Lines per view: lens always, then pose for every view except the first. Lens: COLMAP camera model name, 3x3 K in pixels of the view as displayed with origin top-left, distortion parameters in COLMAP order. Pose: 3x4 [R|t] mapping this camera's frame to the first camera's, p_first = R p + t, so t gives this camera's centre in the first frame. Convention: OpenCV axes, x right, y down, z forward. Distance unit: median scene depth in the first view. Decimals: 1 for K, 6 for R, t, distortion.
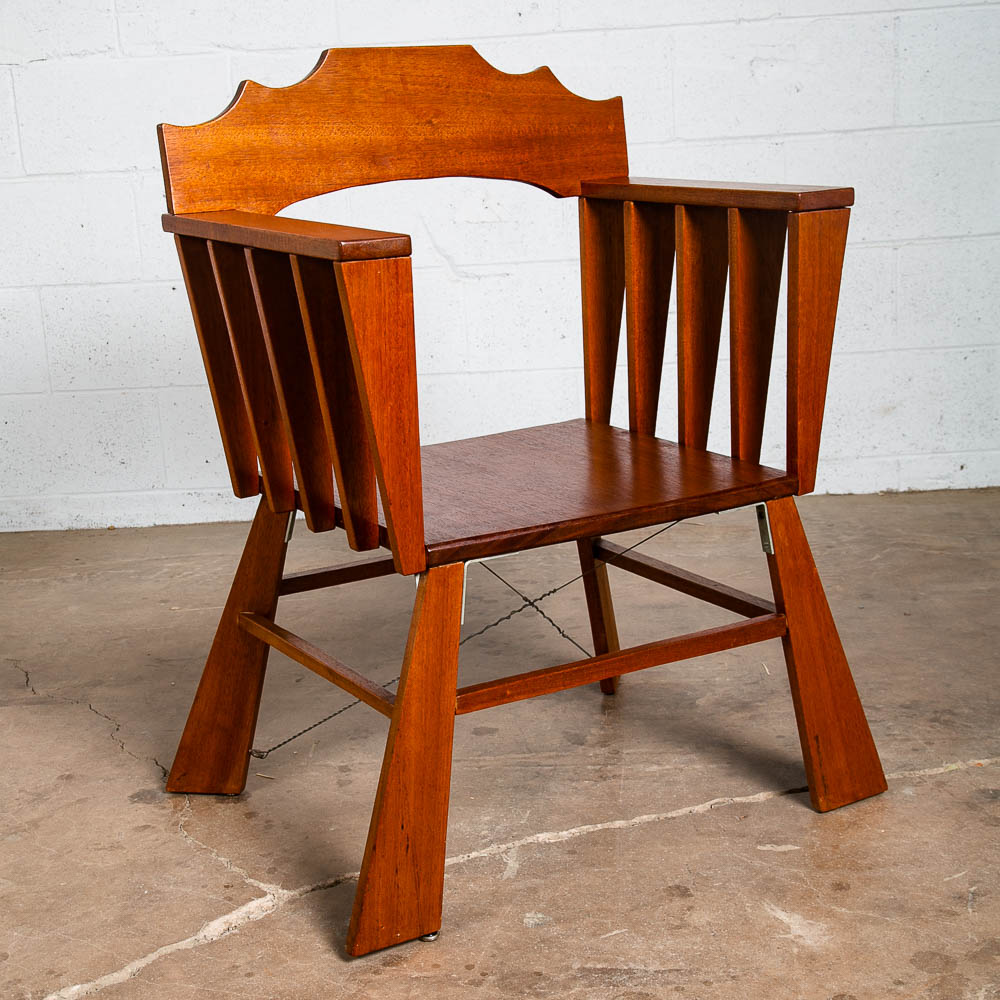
lens RADIAL K [[1854.8, 0, 521.3], [0, 1854.8, 518.5], [0, 0, 1]] dist [0.055782, 0.043254]
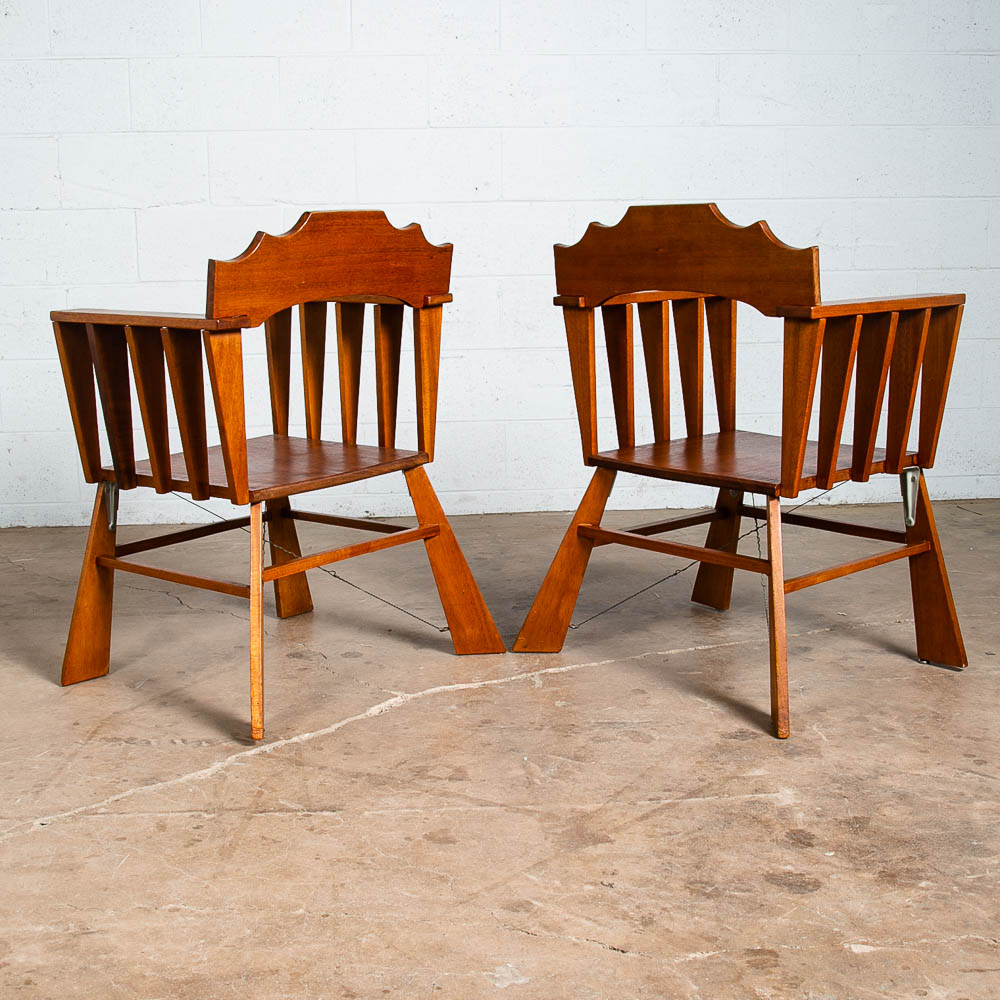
lens RADIAL K [[1522.0, 0, 514.4], [0, 1522.0, 514.5], [0, 0, 1]] dist [-0.080368, 0.073792]
pose [[0.992569, 0.017821, 0.120371, -0.137734], [-0.011652, 0.998591, -0.051764, 0.073492], [-0.121124, 0.049977, 0.991378, -0.271518]]
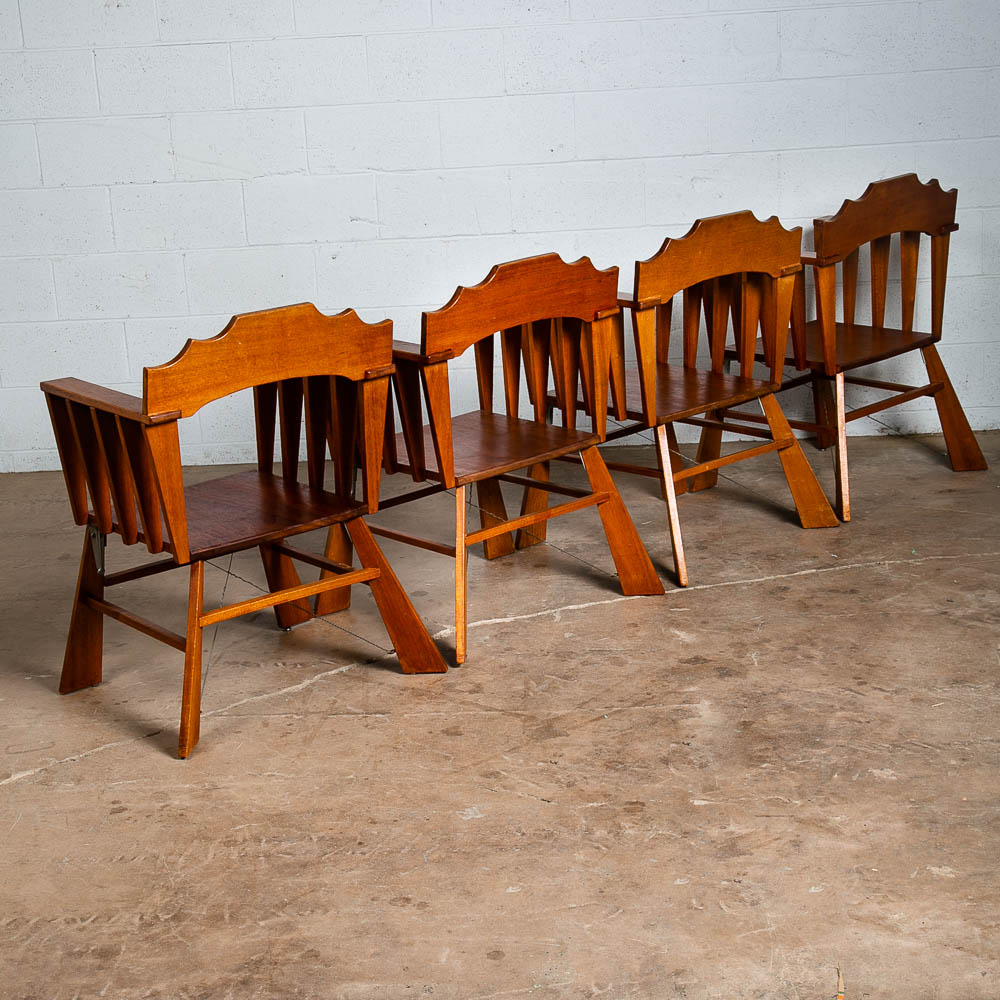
lens RADIAL K [[1981.6, 0, 501.6], [0, 1981.6, 537.3], [0, 0, 1]] dist [0.048093, 0.206171]
pose [[0.999966, 0.001623, -0.008106, -0.036478], [-0.001260, 0.999006, 0.044569, -0.007816], [0.008170, -0.044557, 0.998973, -0.924913]]
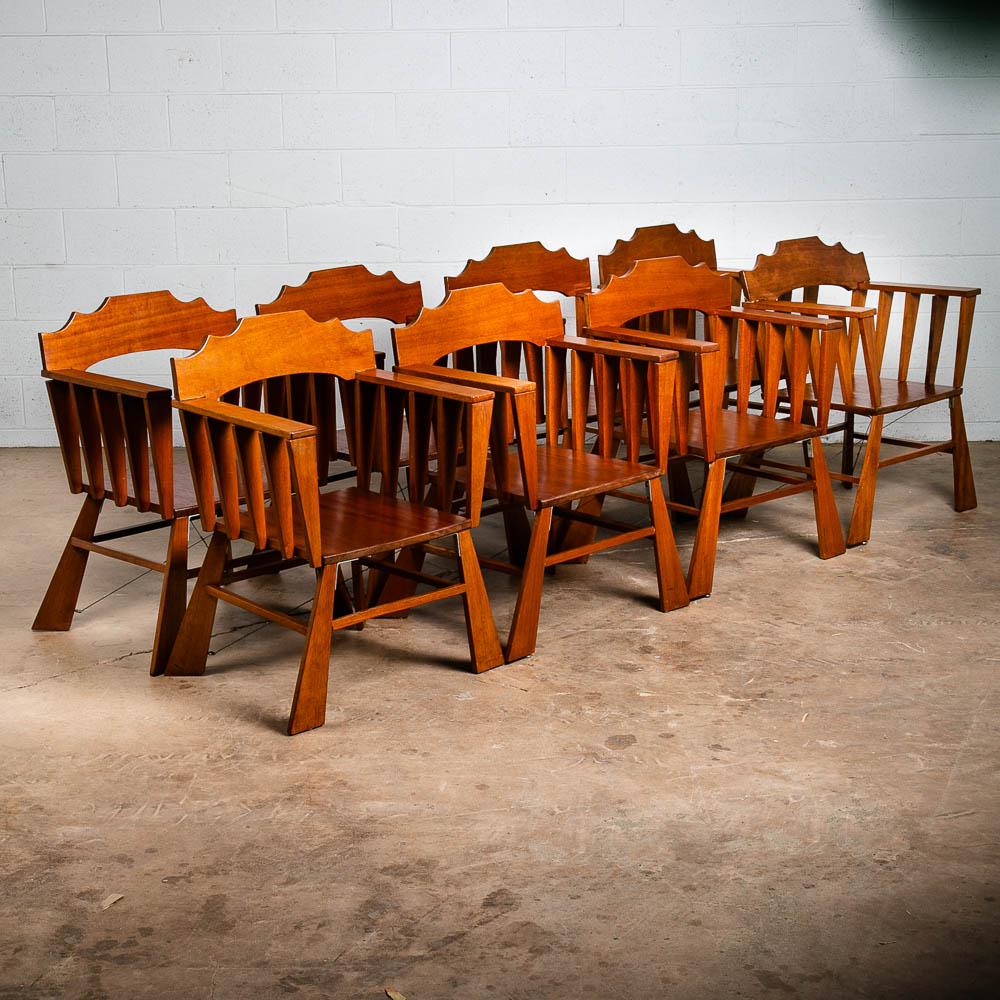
lens RADIAL K [[1854.8, 0, 521.3], [0, 1854.8, 518.5], [0, 0, 1]] dist [0.055782, 0.043254]
pose [[0.999189, 0.038780, 0.010811, -0.042061], [-0.038929, 0.999146, 0.013884, 0.057125], [-0.010264, -0.014294, 0.999845, -1.172801]]
